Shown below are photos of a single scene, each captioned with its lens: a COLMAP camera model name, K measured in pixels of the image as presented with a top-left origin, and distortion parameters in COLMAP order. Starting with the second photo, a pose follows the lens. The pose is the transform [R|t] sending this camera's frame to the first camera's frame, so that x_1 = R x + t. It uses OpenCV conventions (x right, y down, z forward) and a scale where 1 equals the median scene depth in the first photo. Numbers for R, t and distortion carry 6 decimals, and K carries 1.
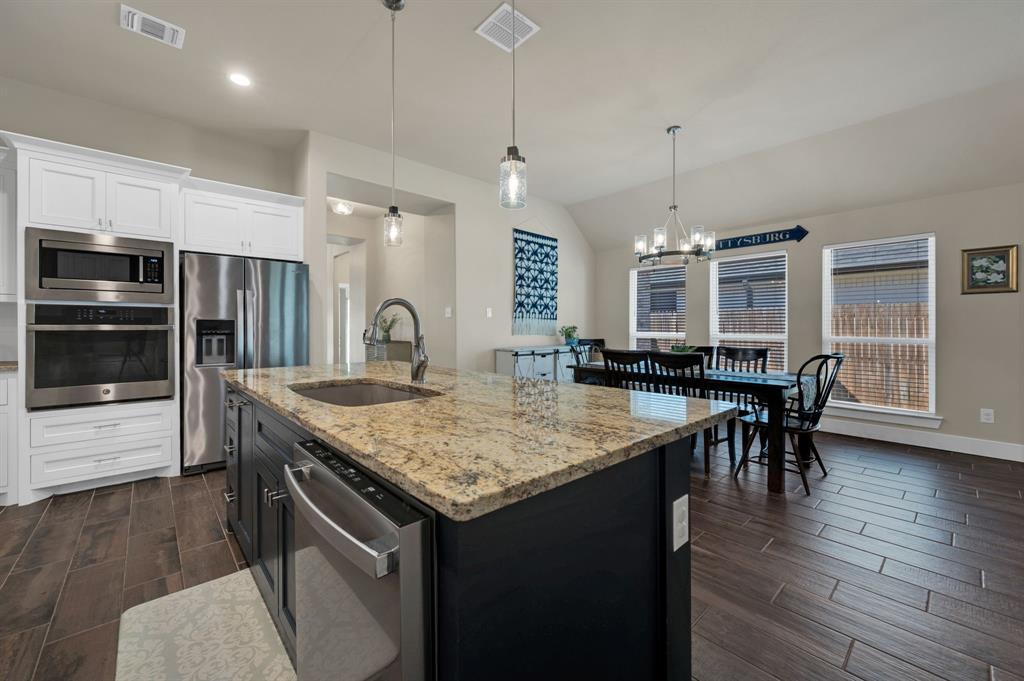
lens RADIAL K [[407.3, 0, 509.0], [0, 407.3, 327.9], [0, 0, 1]] dist [-0.001688, -0.000102]
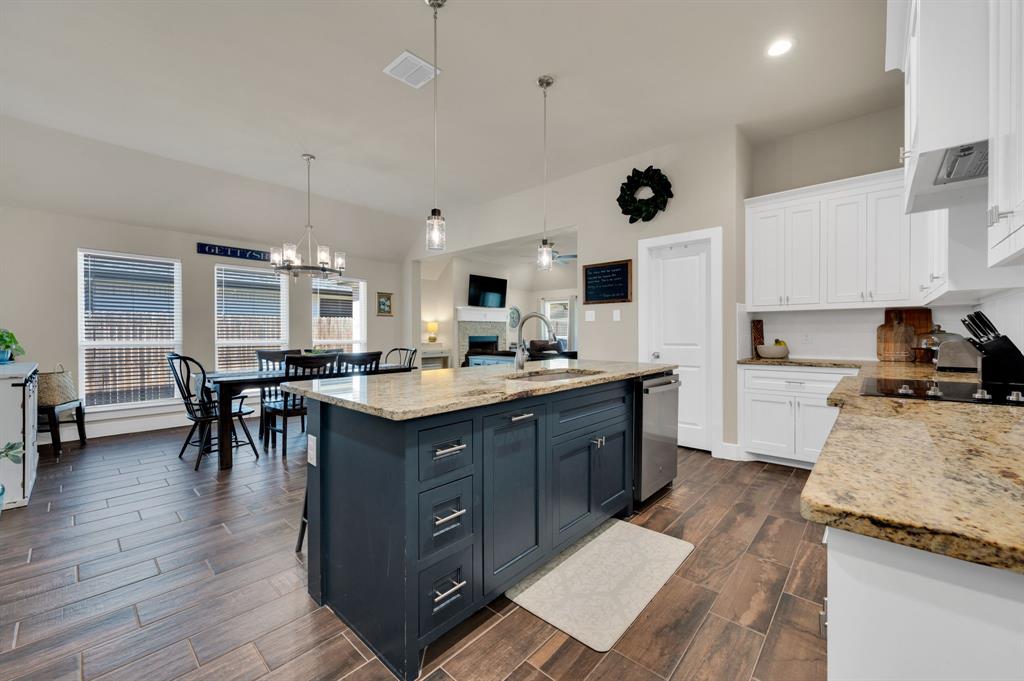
lens RADIAL K [[407.3, 0, 514.2], [0, 407.3, 338.3], [0, 0, 1]] dist [-0.001688, -0.000102]
pose [[-0.101188, -0.010931, 0.994807, -0.527065], [-0.002537, 0.999939, 0.010729, -0.001466], [-0.994864, -0.001439, -0.101210, 0.374071]]
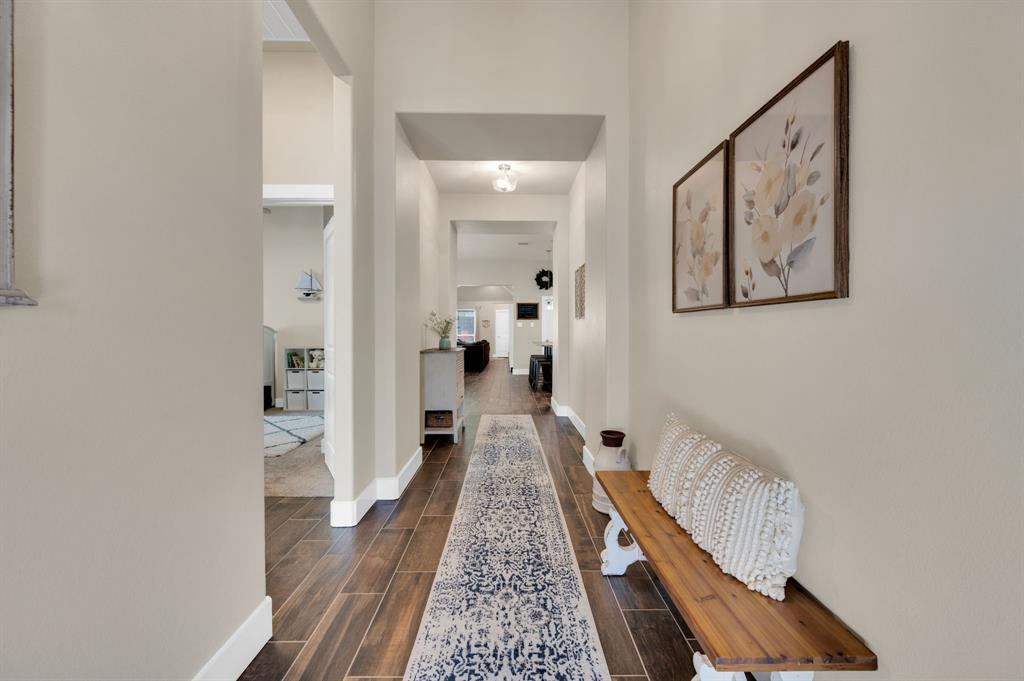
lens RADIAL K [[407.3, 0, 512.8], [0, 407.3, 336.0], [0, 0, 1]] dist [-0.001688, -0.000102]
pose [[-0.748209, -0.010609, 0.663378, -0.988247], [-0.005101, 0.999935, 0.010239, -0.002611], [-0.663443, 0.004277, -0.748214, 1.615742]]
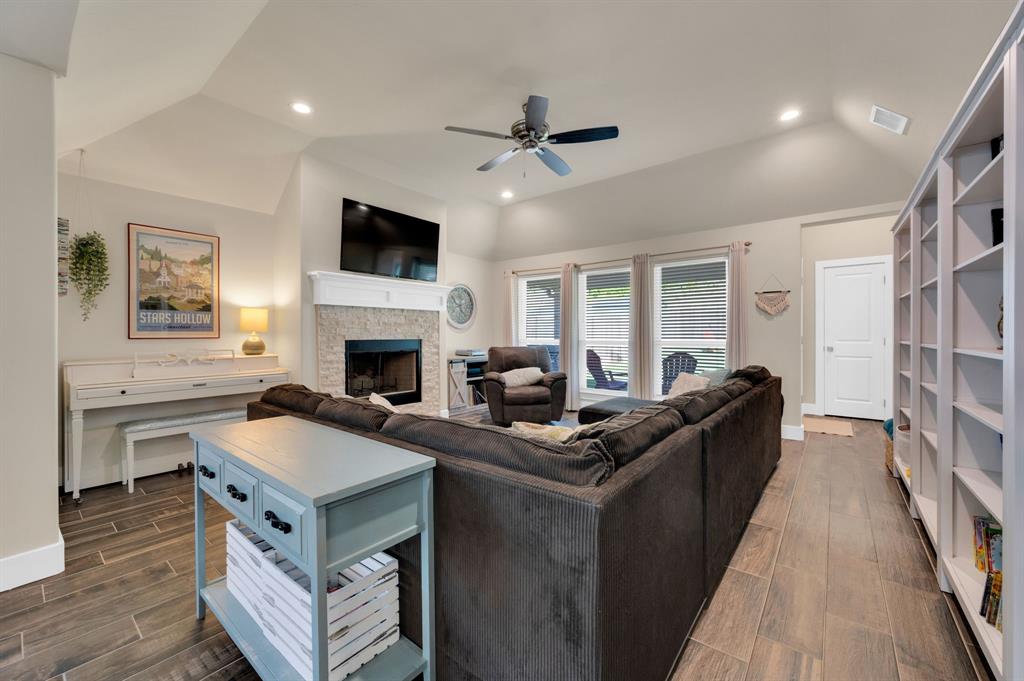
lens RADIAL K [[407.3, 0, 515.6], [0, 407.3, 338.3], [0, 0, 1]] dist [-0.001688, -0.000102]
pose [[-0.164543, -0.006587, 0.986348, 0.370134], [0.001056, 0.999976, 0.006855, -0.000044], [-0.986369, 0.002169, -0.164532, 0.206434]]
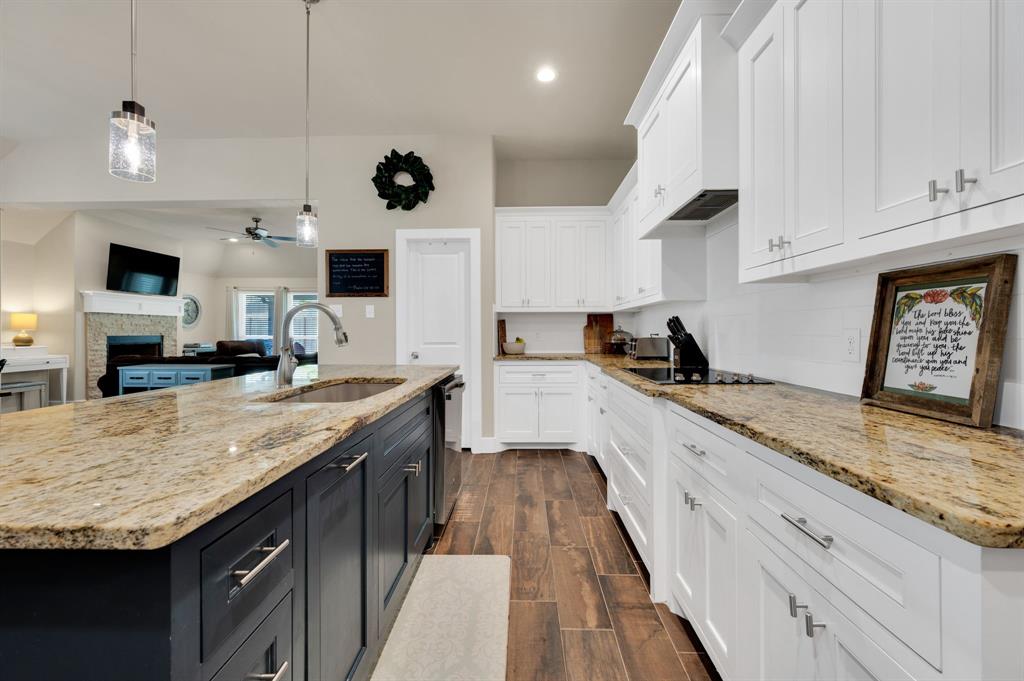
lens RADIAL K [[407.3, 0, 516.1], [0, 407.3, 331.1], [0, 0, 1]] dist [-0.001688, -0.000102]
pose [[-0.725137, 0.002398, 0.688600, -0.416866], [-0.001504, 0.999986, -0.005067, -0.001225], [-0.688603, -0.004710, -0.725123, 0.426541]]
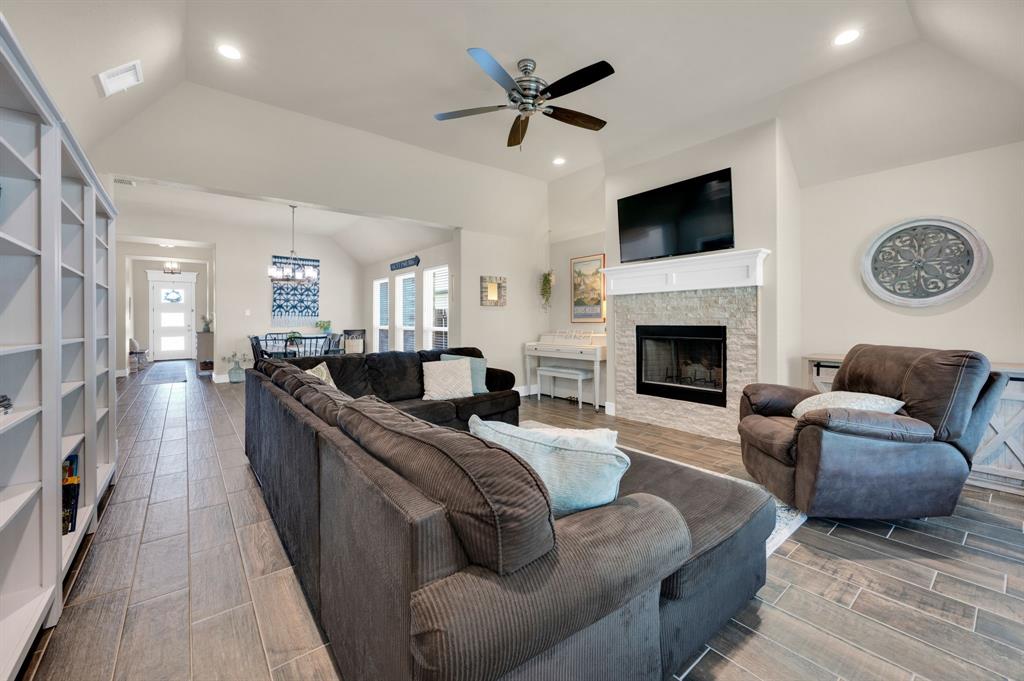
lens RADIAL K [[407.3, 0, 508.8], [0, 407.3, 315.8], [0, 0, 1]] dist [-0.001688, -0.000102]
pose [[0.998233, -0.006828, -0.059032, 0.951367], [0.006313, 0.999940, -0.008910, -0.005269], [0.059089, 0.008521, 0.998216, -0.432774]]
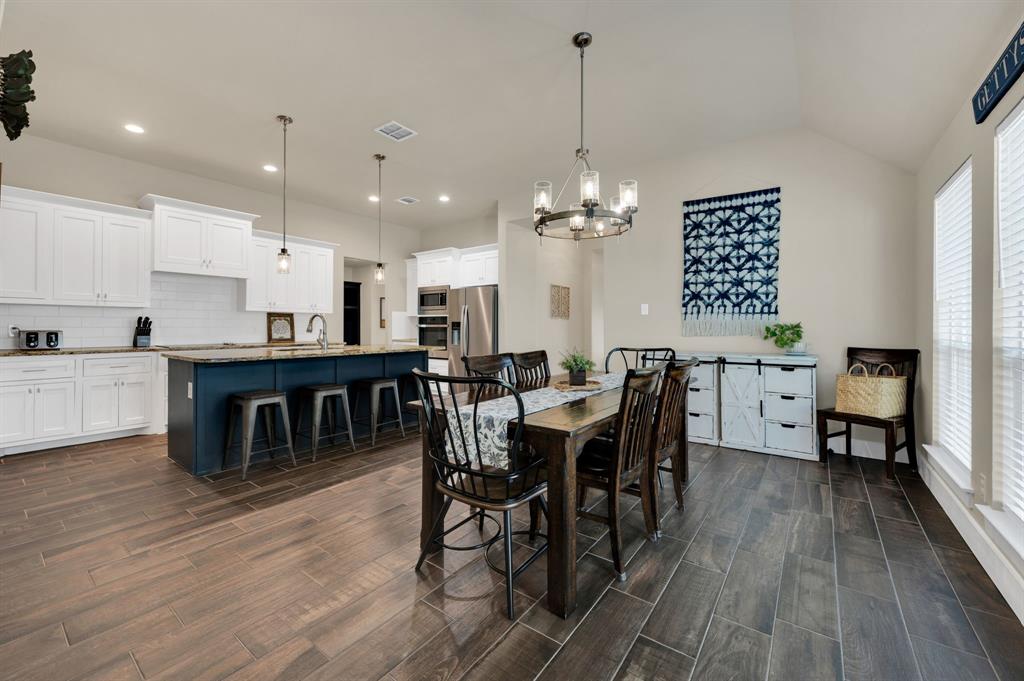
lens RADIAL K [[407.3, 0, 512.8], [0, 407.3, 327.8], [0, 0, 1]] dist [-0.001688, -0.000102]
pose [[0.203570, 0.006772, -0.979037, 0.718326], [0.002148, 0.999971, 0.007364, -0.004223], [0.979058, -0.003602, 0.203549, 0.501879]]
